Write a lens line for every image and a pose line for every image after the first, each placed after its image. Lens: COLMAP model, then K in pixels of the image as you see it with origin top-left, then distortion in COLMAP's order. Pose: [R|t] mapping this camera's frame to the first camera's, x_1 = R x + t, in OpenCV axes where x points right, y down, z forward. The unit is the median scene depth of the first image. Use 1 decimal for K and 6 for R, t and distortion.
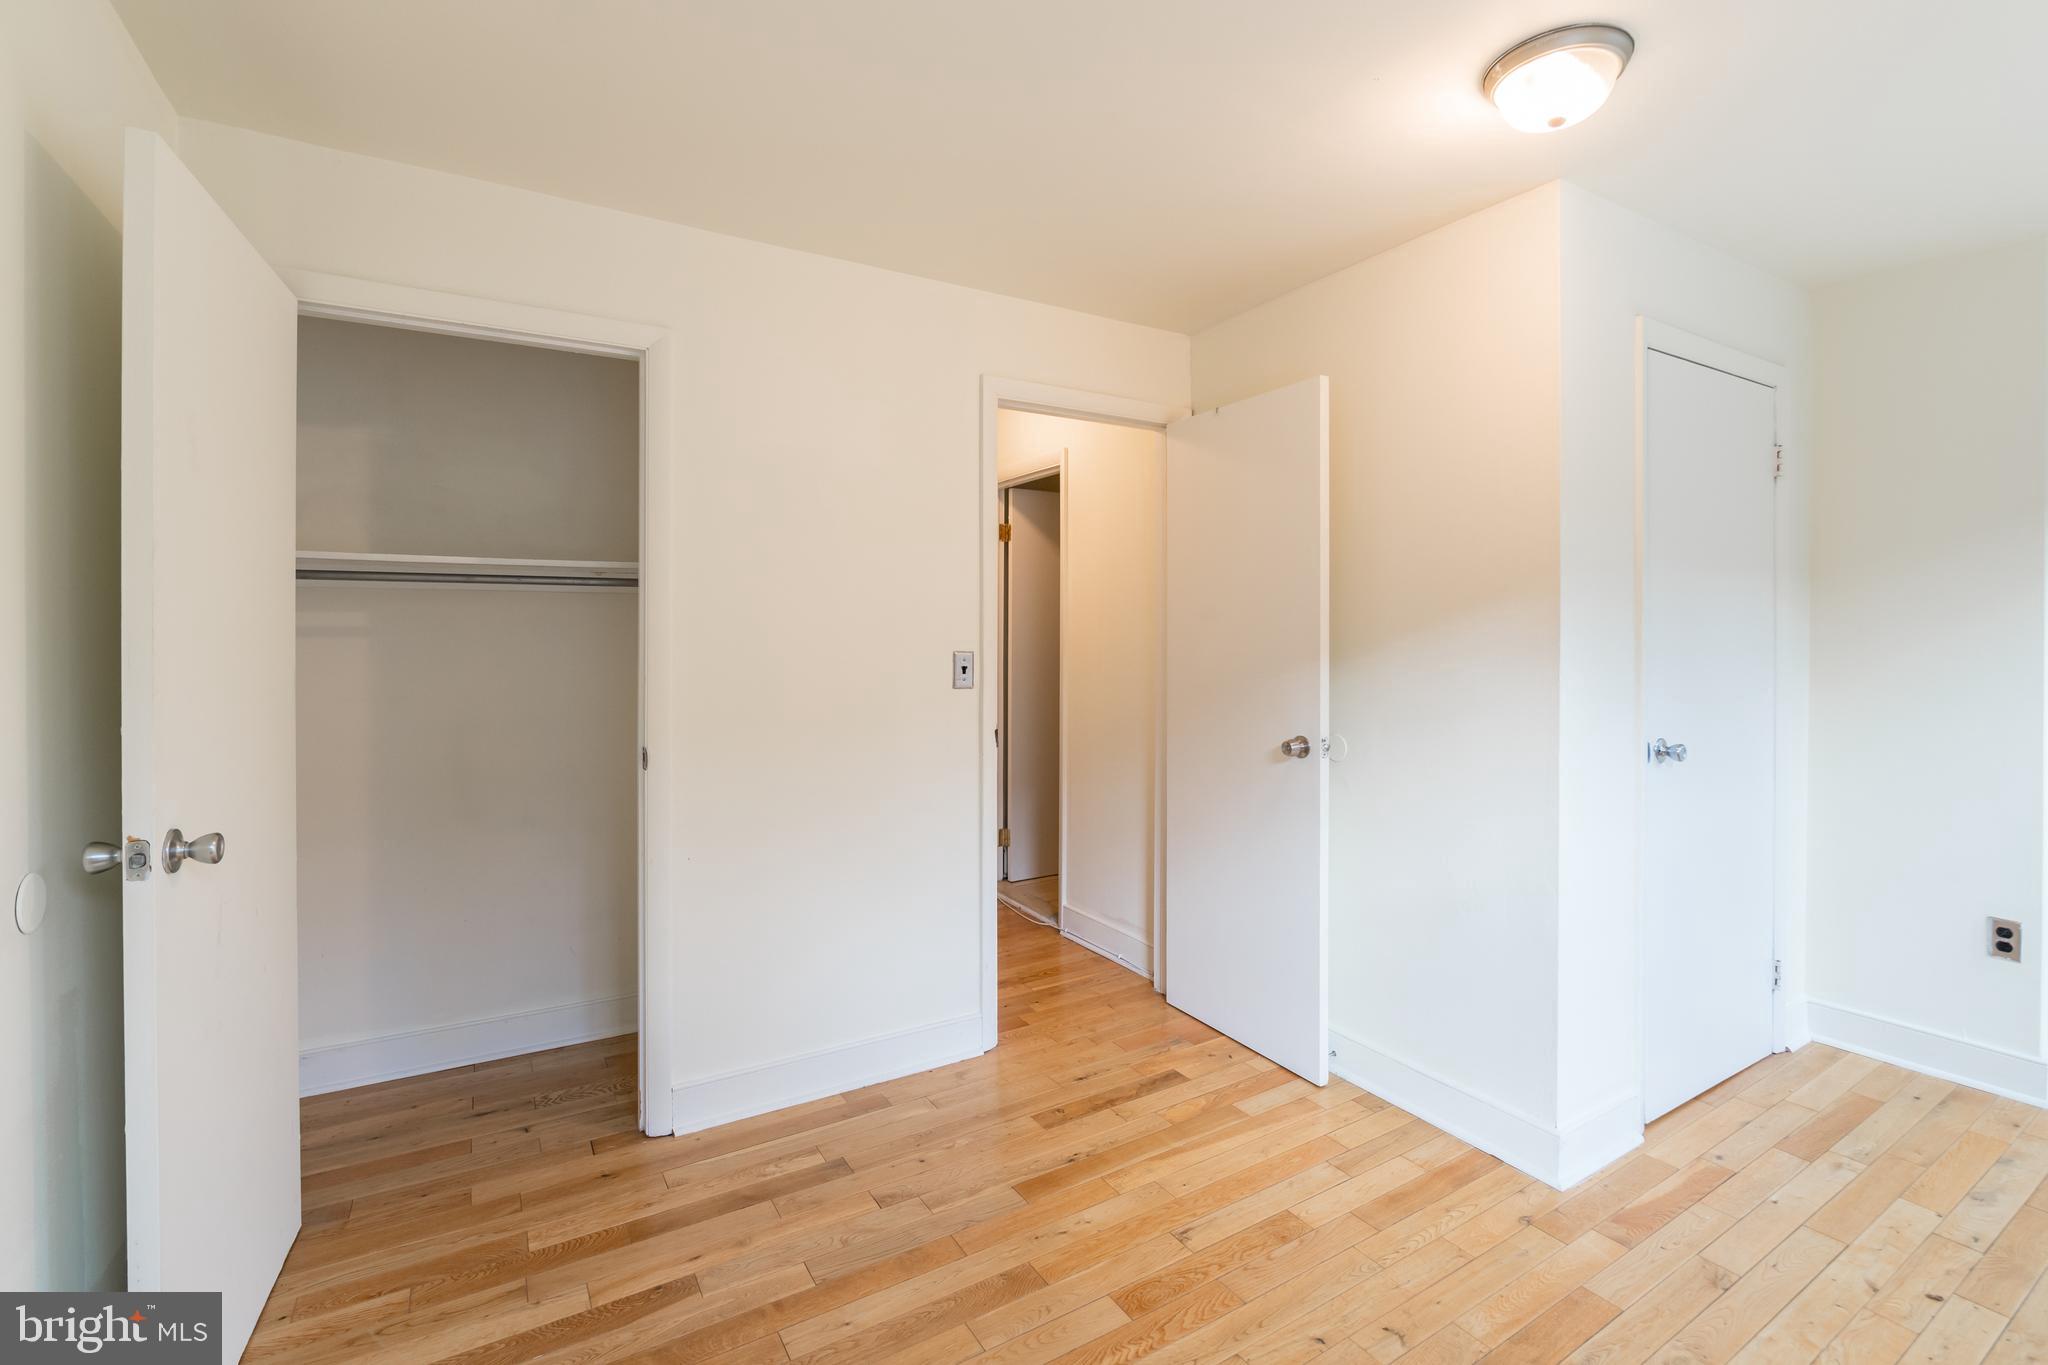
lens RADIAL K [[939.8, 0, 1026.8], [0, 939.8, 645.3], [0, 0, 1]] dist [-0.020490, 0.004879]
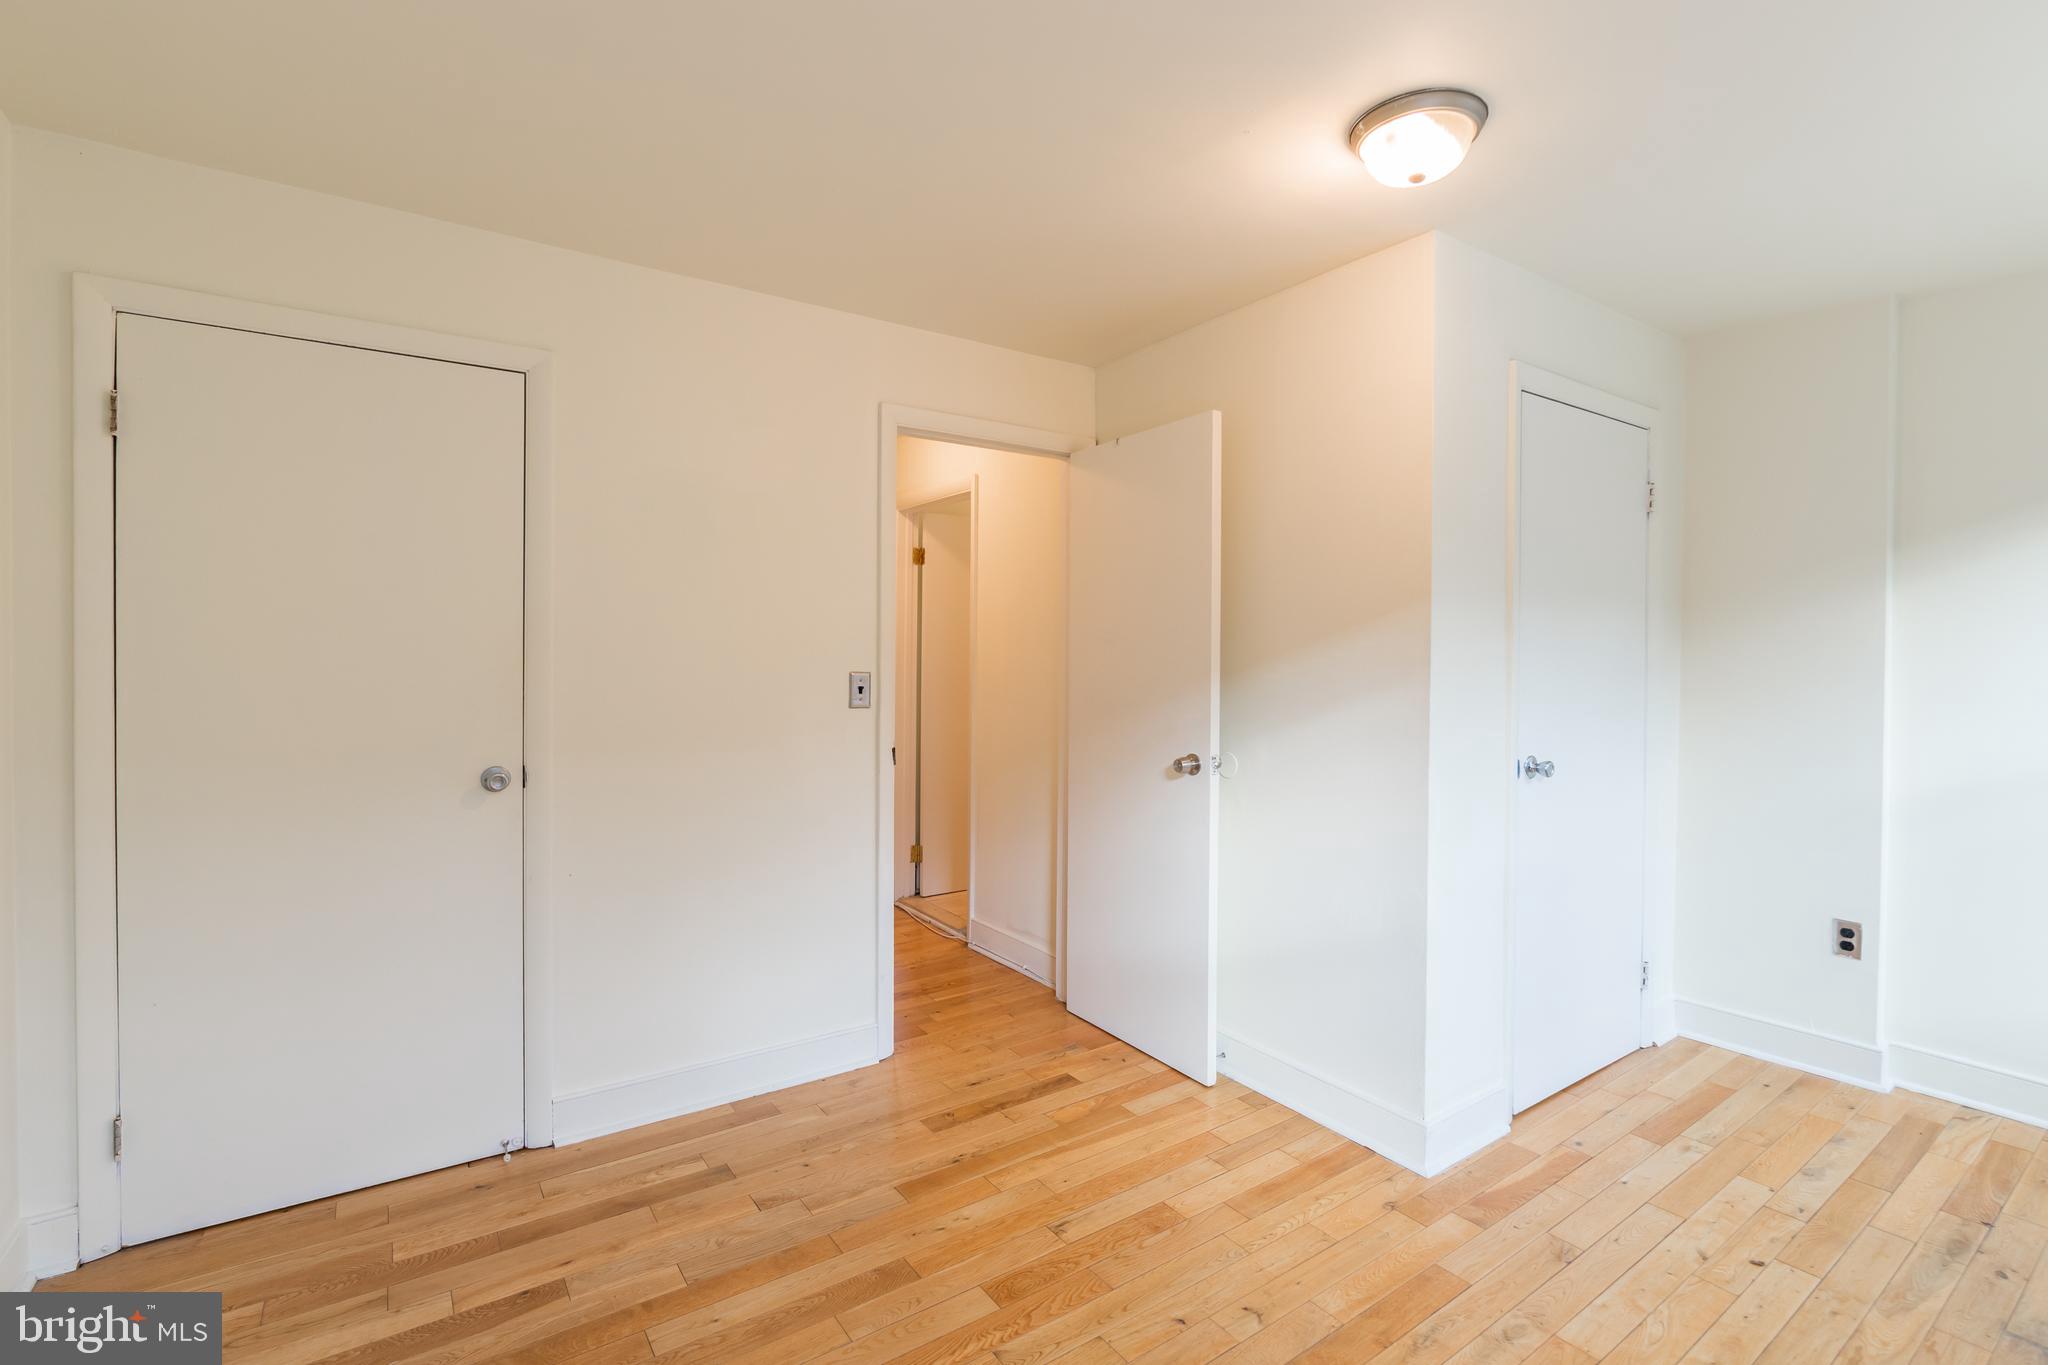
lens RADIAL K [[939.8, 0, 1072.6], [0, 939.8, 671.6], [0, 0, 1]] dist [-0.020490, 0.004879]
pose [[0.997412, 0.004837, 0.071742, 0.091674], [-0.005397, 0.999956, 0.007616, -0.002840], [-0.071702, -0.007984, 0.997394, -0.040677]]
